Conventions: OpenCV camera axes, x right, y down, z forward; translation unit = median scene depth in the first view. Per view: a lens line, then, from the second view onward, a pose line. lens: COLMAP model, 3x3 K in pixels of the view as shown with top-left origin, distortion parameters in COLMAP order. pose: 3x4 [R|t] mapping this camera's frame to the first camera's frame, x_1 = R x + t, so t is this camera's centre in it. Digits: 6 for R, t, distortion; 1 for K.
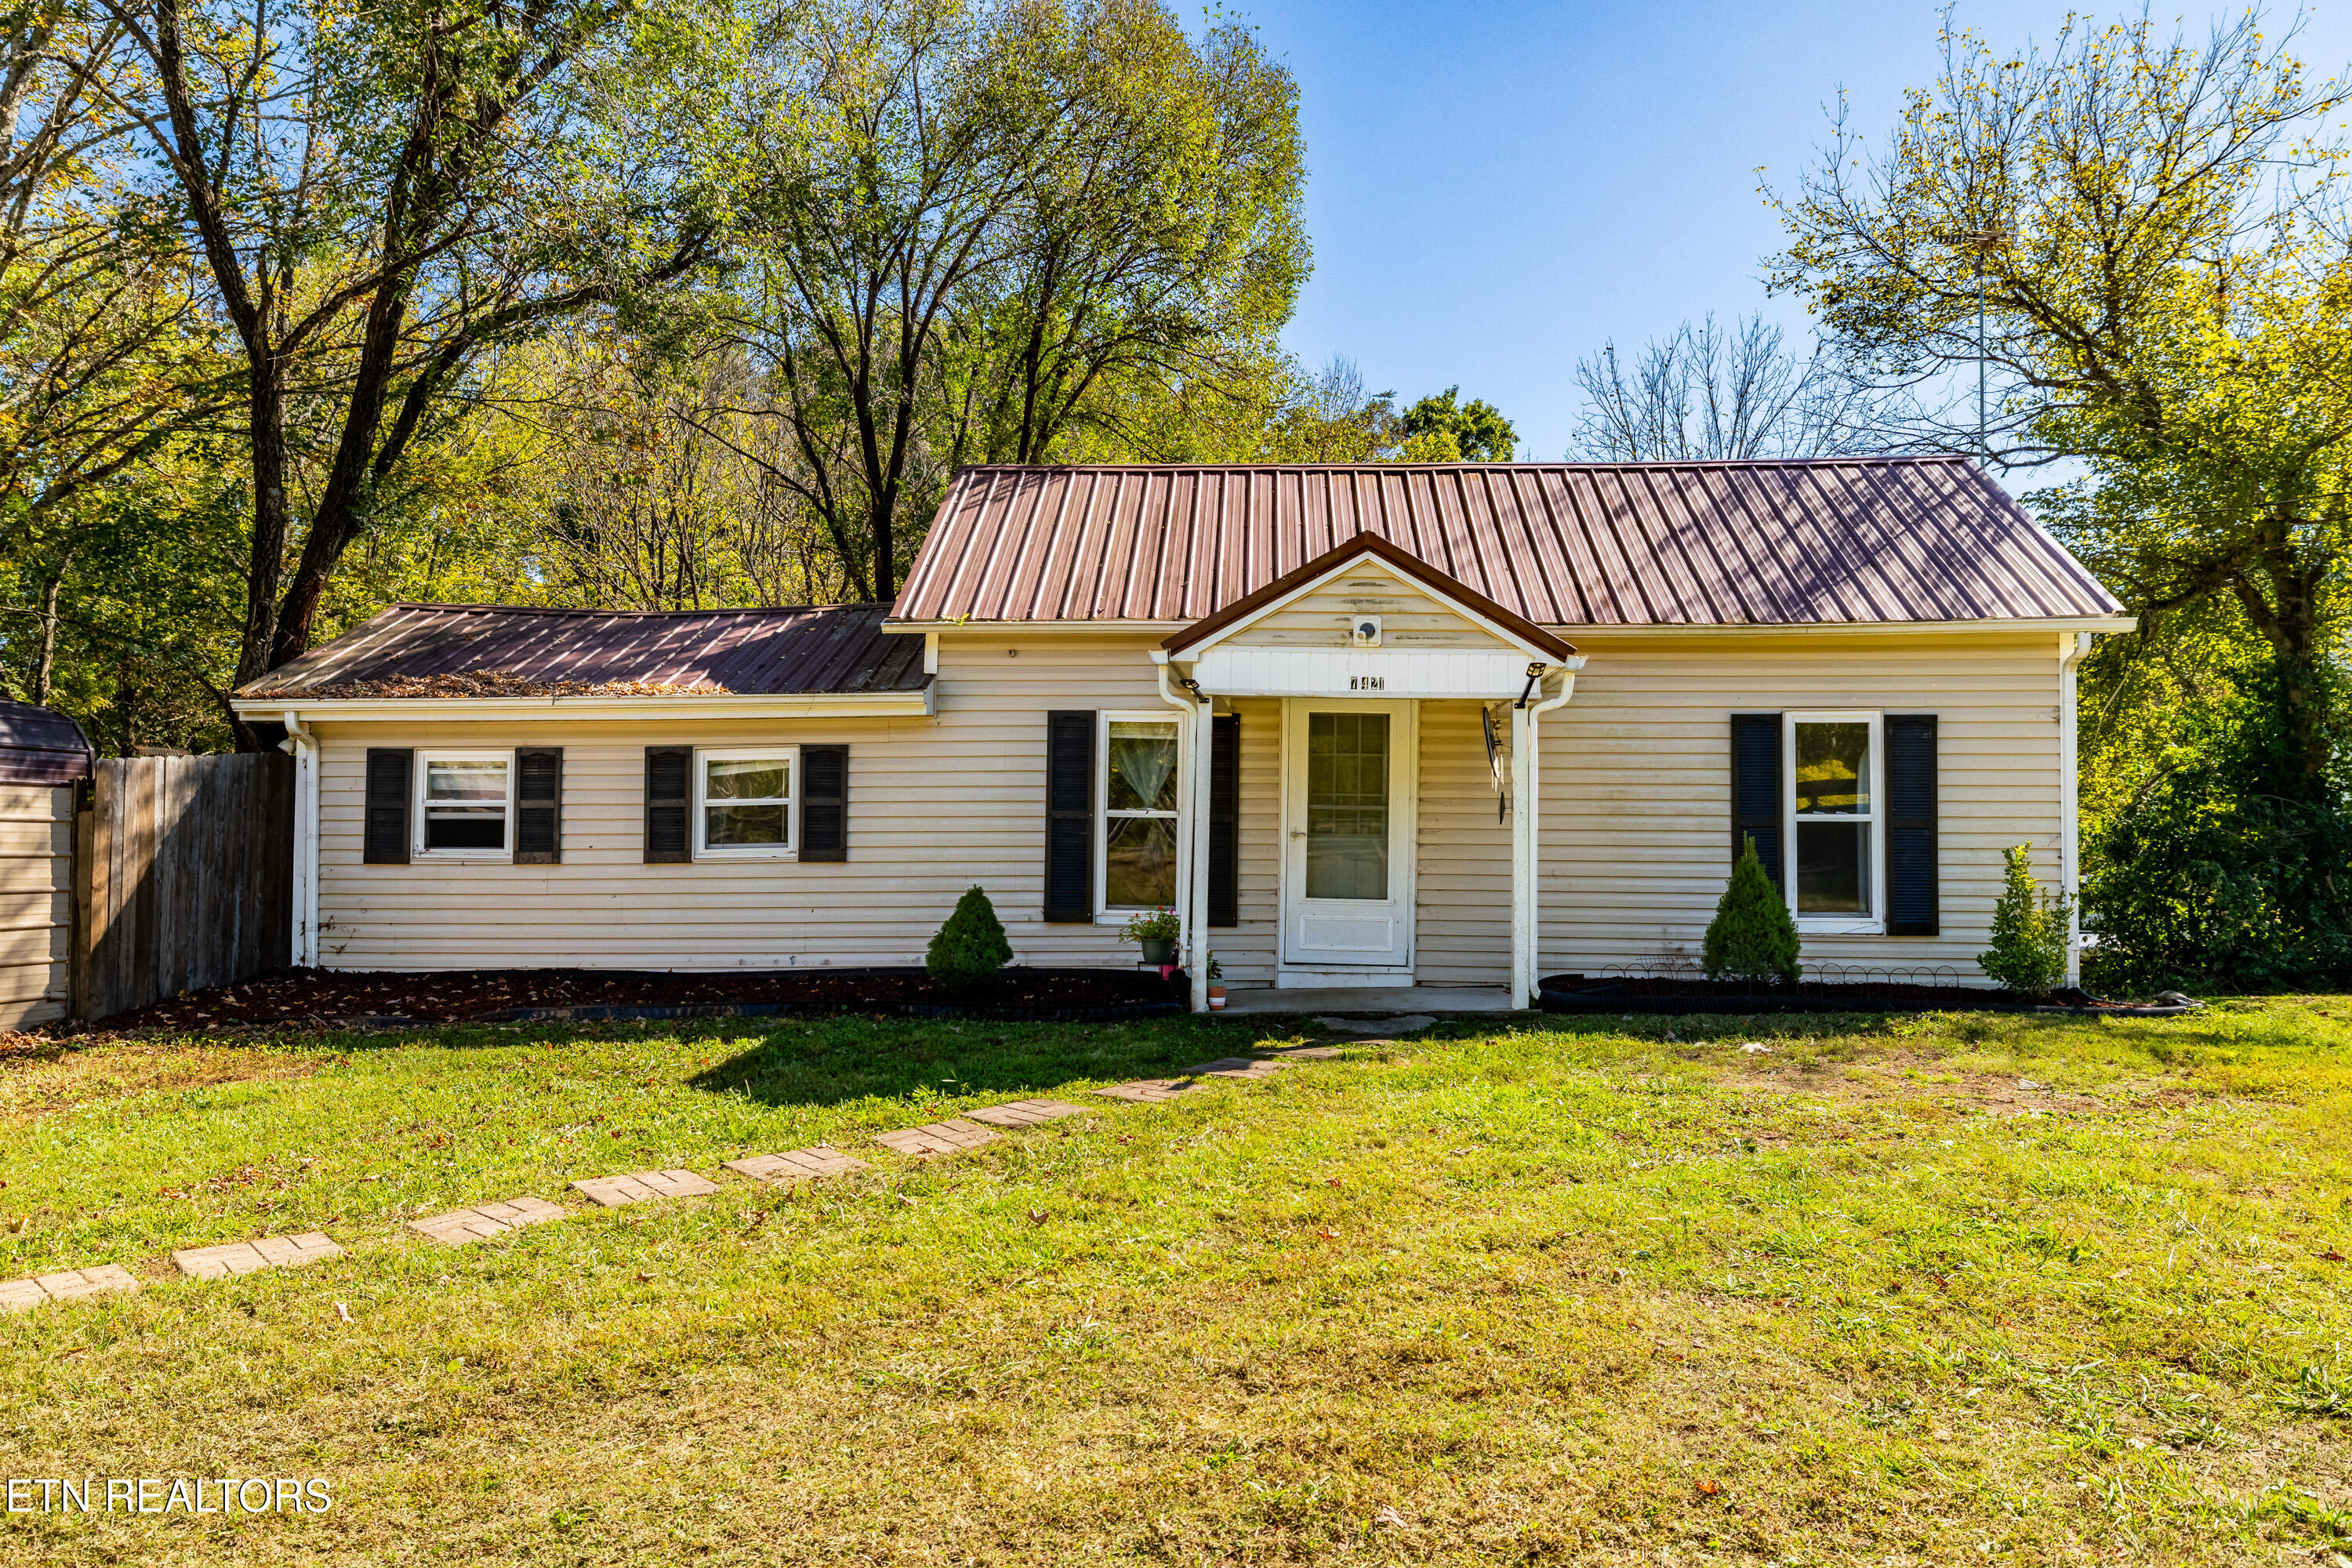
lens RADIAL K [[1568.5, 0, 1178.8], [0, 1568.5, 783.4], [0, 0, 1]] dist [0.002345, -0.001353]
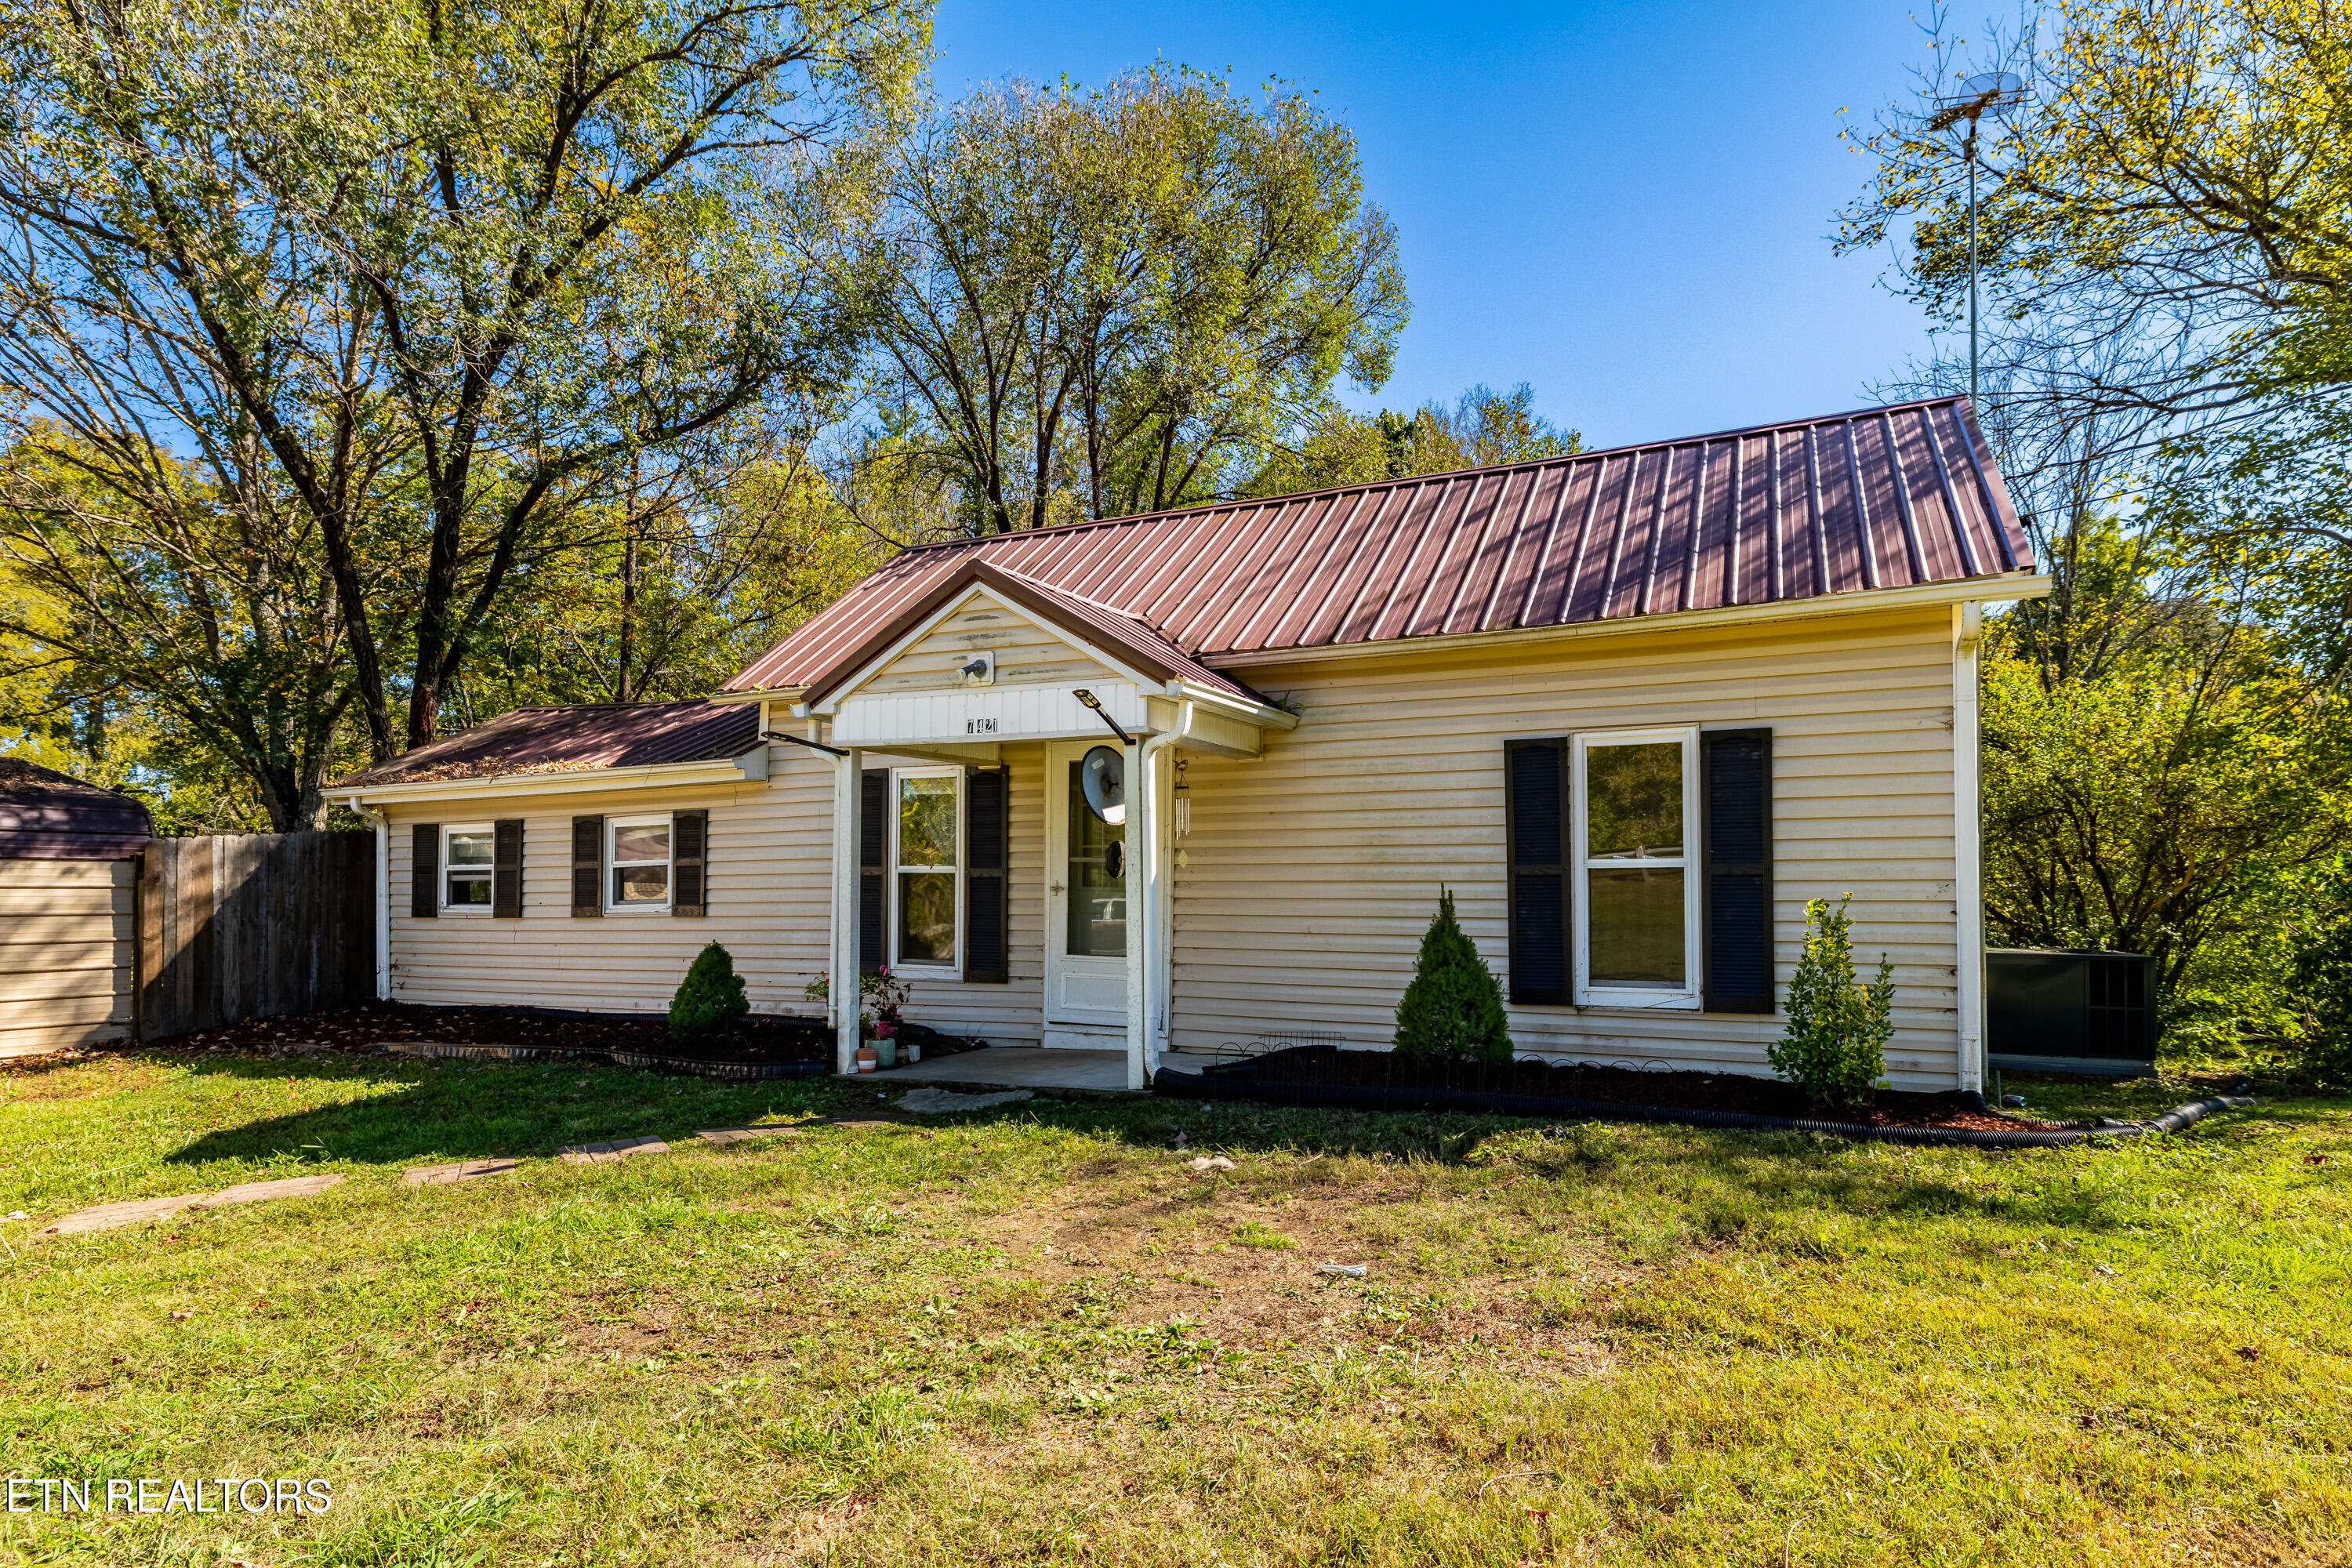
lens RADIAL K [[1279.4, 0, 1178.8], [0, 1279.4, 867.1], [0, 0, 1]] dist [-0.003227, 0.003013]
pose [[0.926711, -0.013942, -0.375515, 0.437587], [0.022328, 0.999589, 0.017989, 0.006687], [0.375110, -0.025055, 0.926642, 0.300672]]
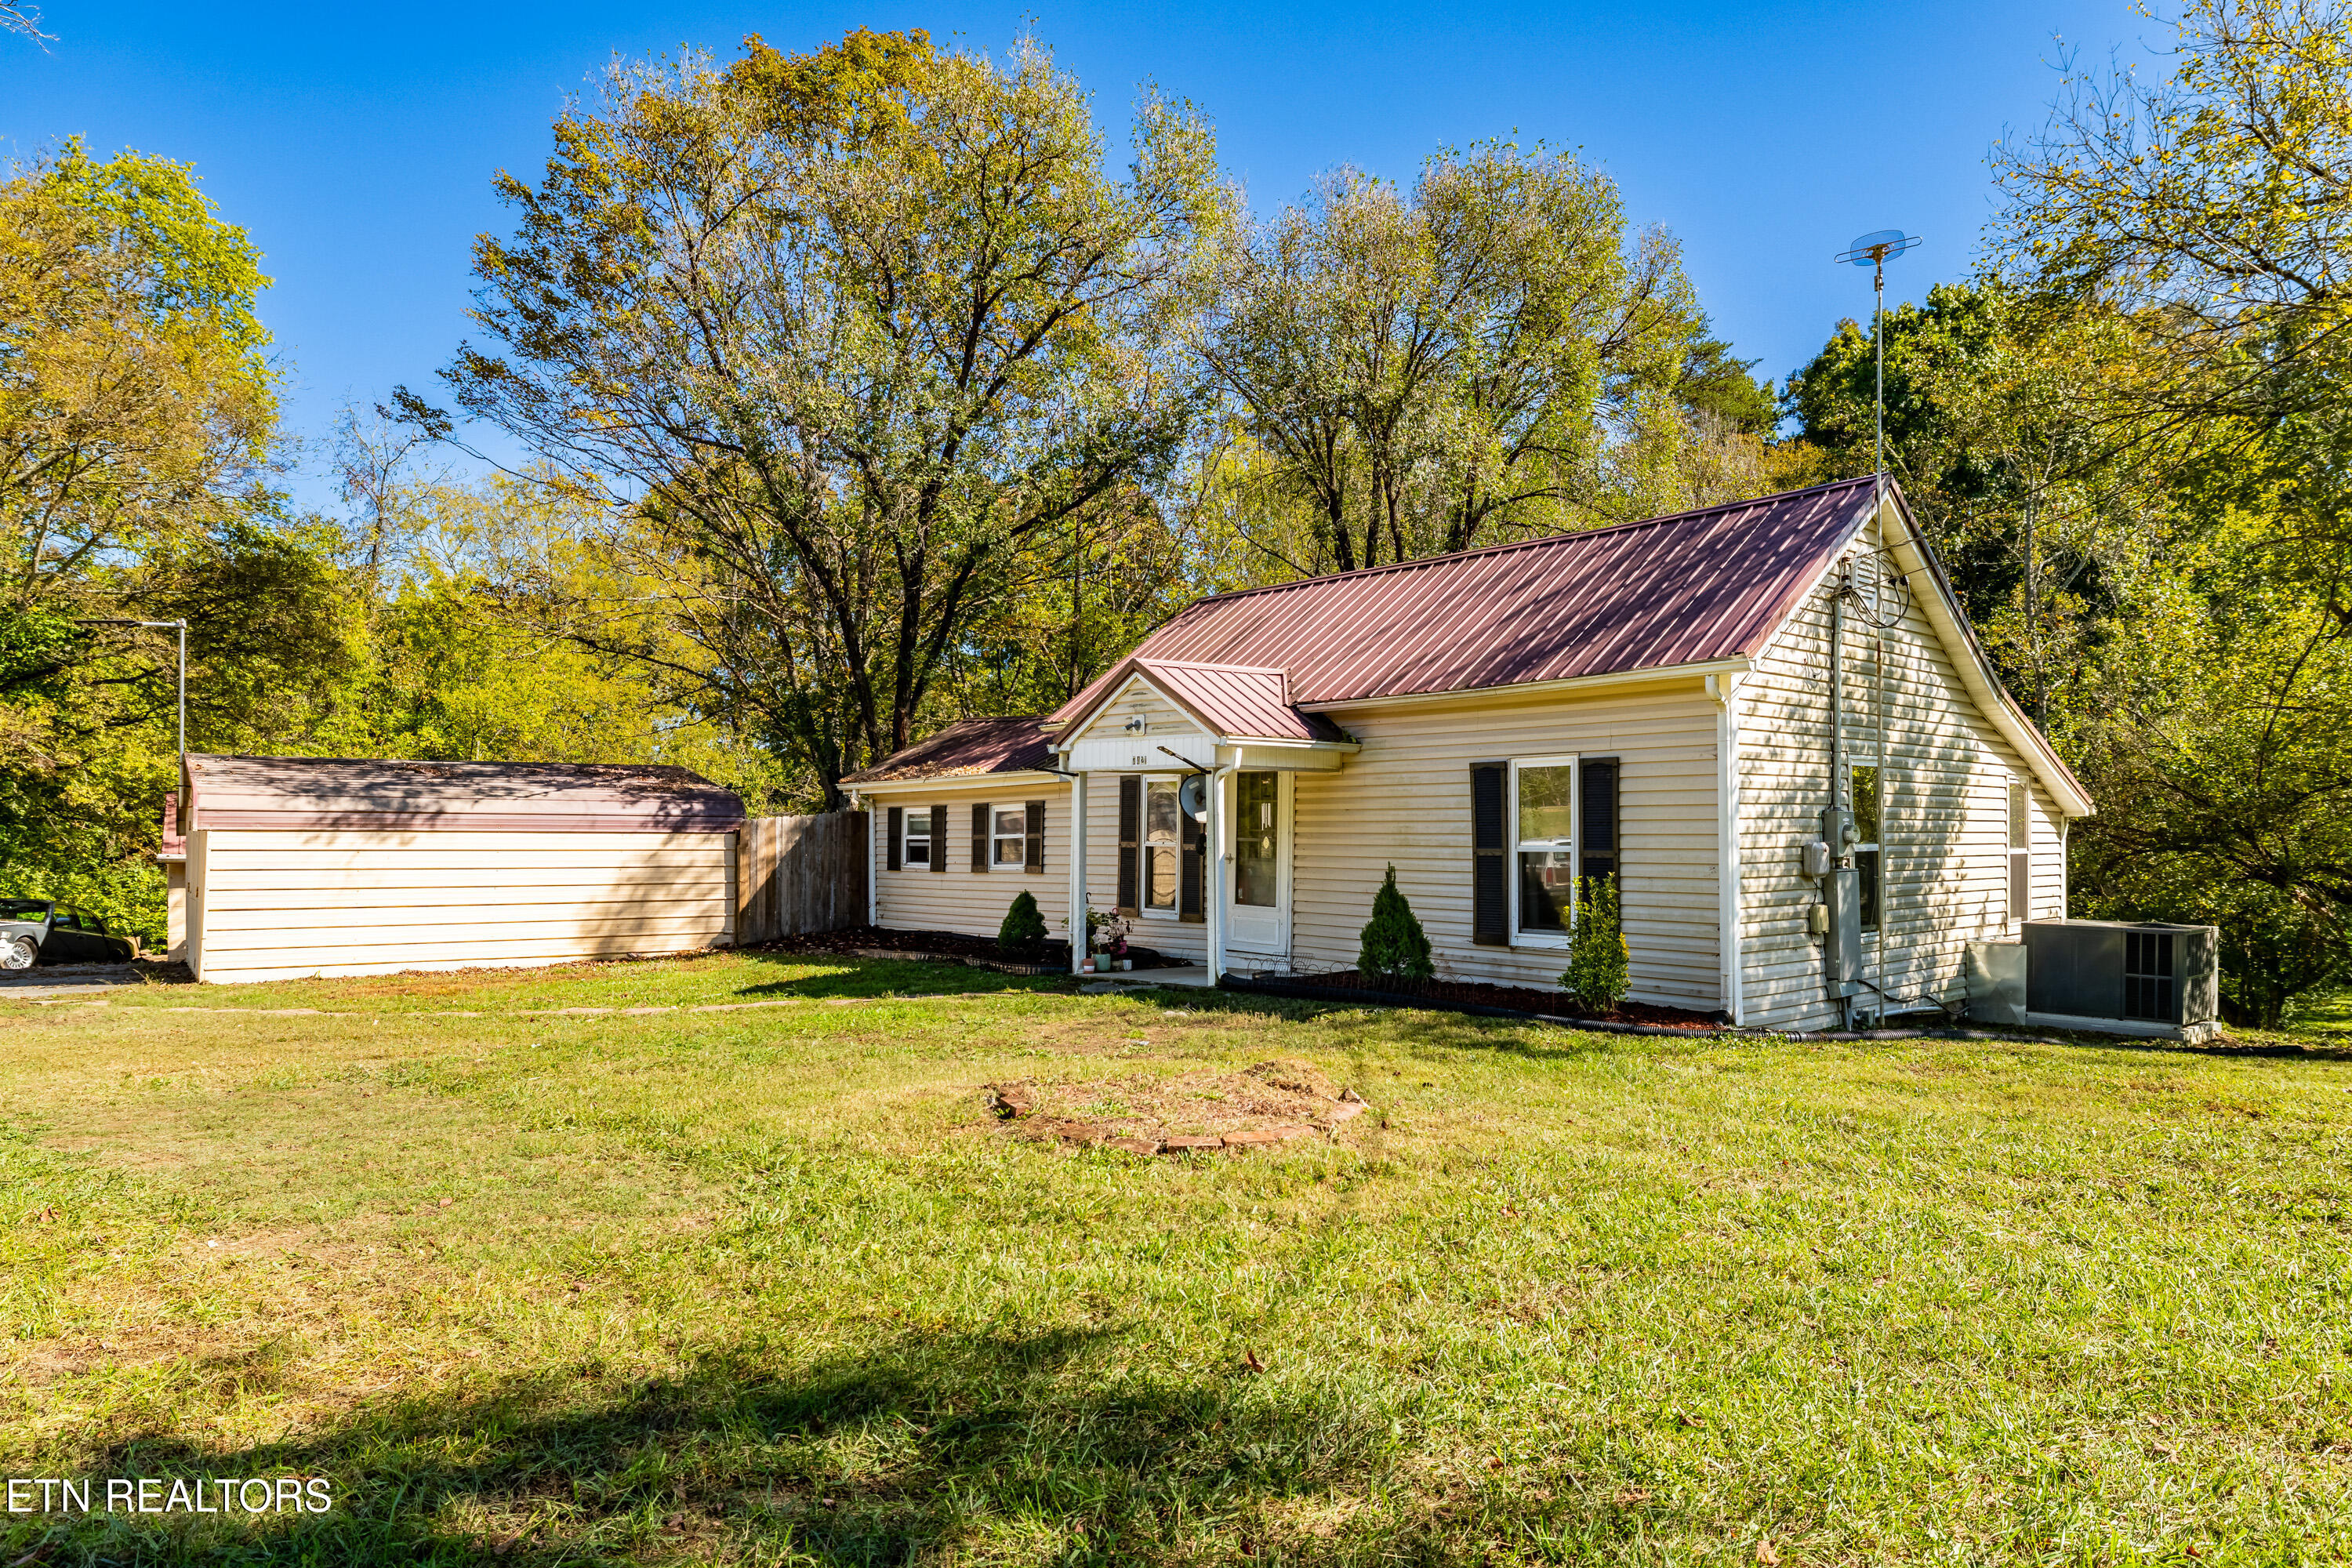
lens RADIAL K [[1471.6, 0, 1175.2], [0, 1471.6, 803.4], [0, 0, 1]] dist [0.005326, 0.000154]
pose [[0.694599, -0.019523, -0.719132, 0.992056], [0.029479, 0.999565, 0.001337, -0.020807], [0.718792, -0.022128, 0.694872, 0.045077]]
